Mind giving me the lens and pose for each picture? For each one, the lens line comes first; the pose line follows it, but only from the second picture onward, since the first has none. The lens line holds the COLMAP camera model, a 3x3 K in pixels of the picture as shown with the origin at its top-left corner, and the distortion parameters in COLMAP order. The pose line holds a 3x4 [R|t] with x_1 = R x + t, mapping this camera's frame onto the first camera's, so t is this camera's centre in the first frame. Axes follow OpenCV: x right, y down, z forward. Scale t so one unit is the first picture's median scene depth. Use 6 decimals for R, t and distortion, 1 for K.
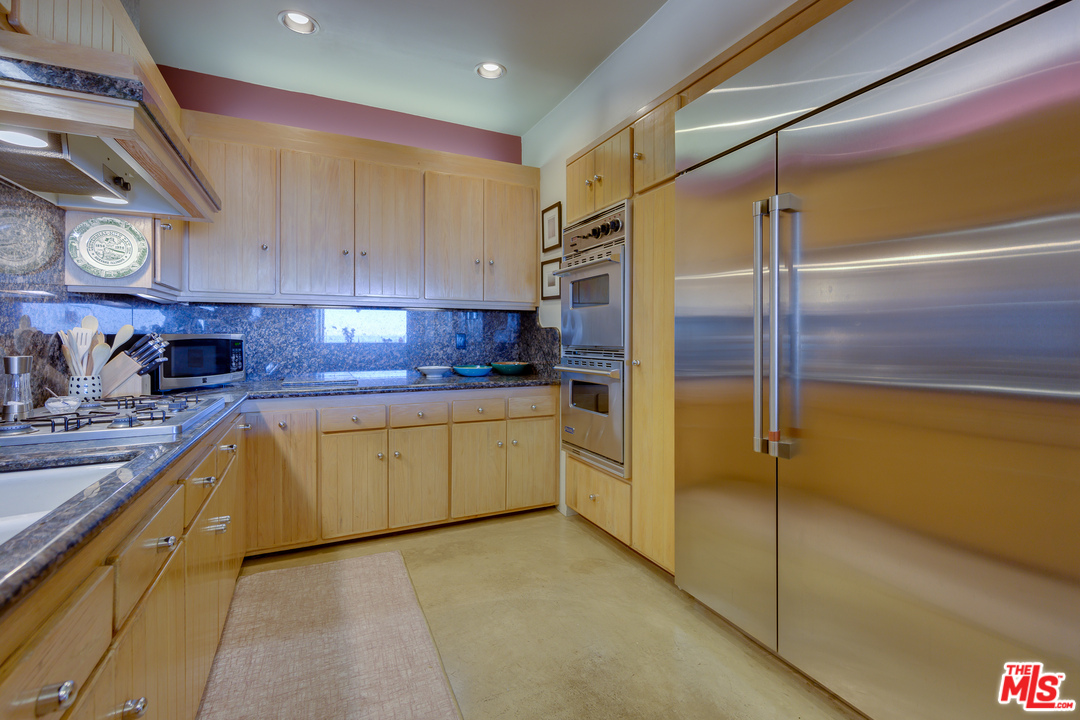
lens RADIAL K [[481.2, 0, 542.6], [0, 481.2, 339.3], [0, 0, 1]] dist [-0.001583, 0.000174]
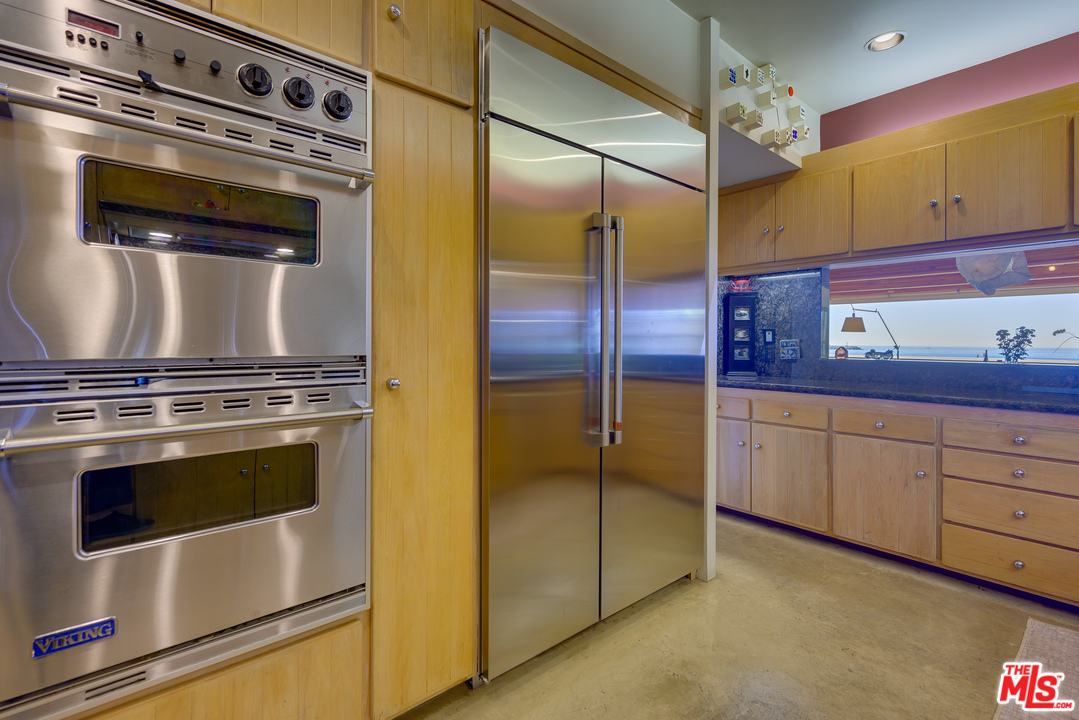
lens RADIAL K [[480.7, 0, 542.1], [0, 480.7, 339.3], [0, 0, 1]] dist [-0.001583, 0.000174]
pose [[-0.255615, -0.002019, 0.966776, -0.368473], [-0.005910, 0.999982, 0.000526, -0.003321], [-0.966761, -0.005579, -0.255623, 0.929382]]
